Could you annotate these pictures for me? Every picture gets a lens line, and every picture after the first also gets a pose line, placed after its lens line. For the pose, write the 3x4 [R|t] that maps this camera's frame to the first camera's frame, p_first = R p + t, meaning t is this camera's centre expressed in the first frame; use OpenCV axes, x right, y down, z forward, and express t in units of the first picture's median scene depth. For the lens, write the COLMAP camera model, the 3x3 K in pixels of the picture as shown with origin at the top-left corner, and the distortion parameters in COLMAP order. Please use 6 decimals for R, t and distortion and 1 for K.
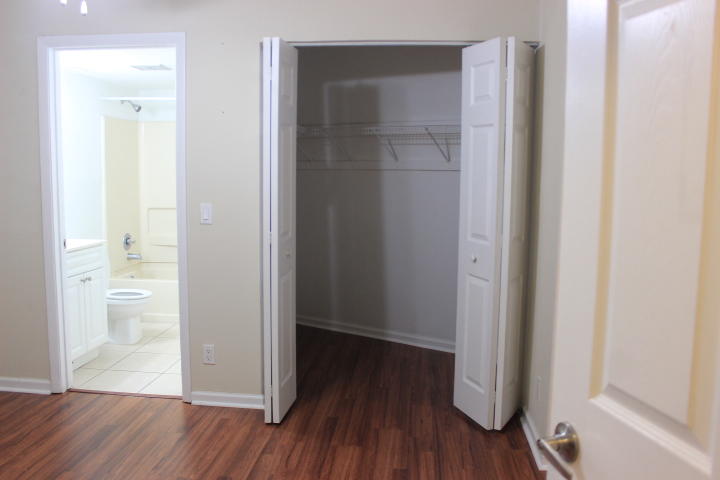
lens RADIAL K [[608.6, 0, 359.7], [0, 608.6, 240.1], [0, 0, 1]] dist [-0.155195, 0.141400]
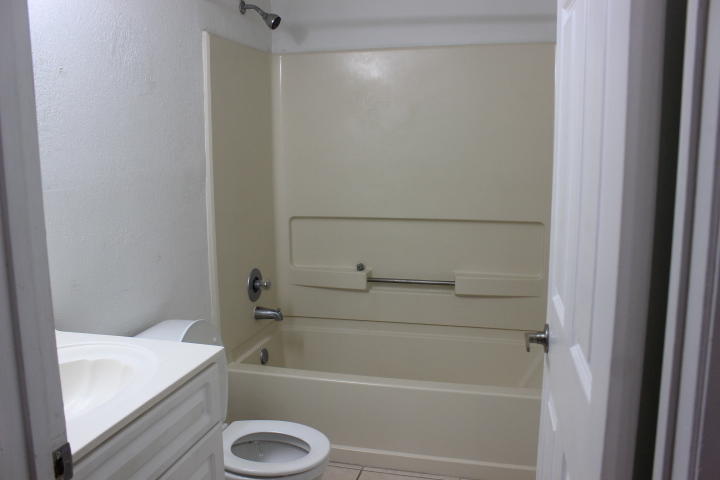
lens RADIAL K [[608.6, 0, 360.4], [0, 608.6, 240.5], [0, 0, 1]] dist [-0.155195, 0.141400]
pose [[0.988258, 0.002688, -0.152773, -0.219688], [0.002810, 0.999356, 0.035759, -0.054458], [0.152771, -0.035769, 0.987614, 0.498800]]
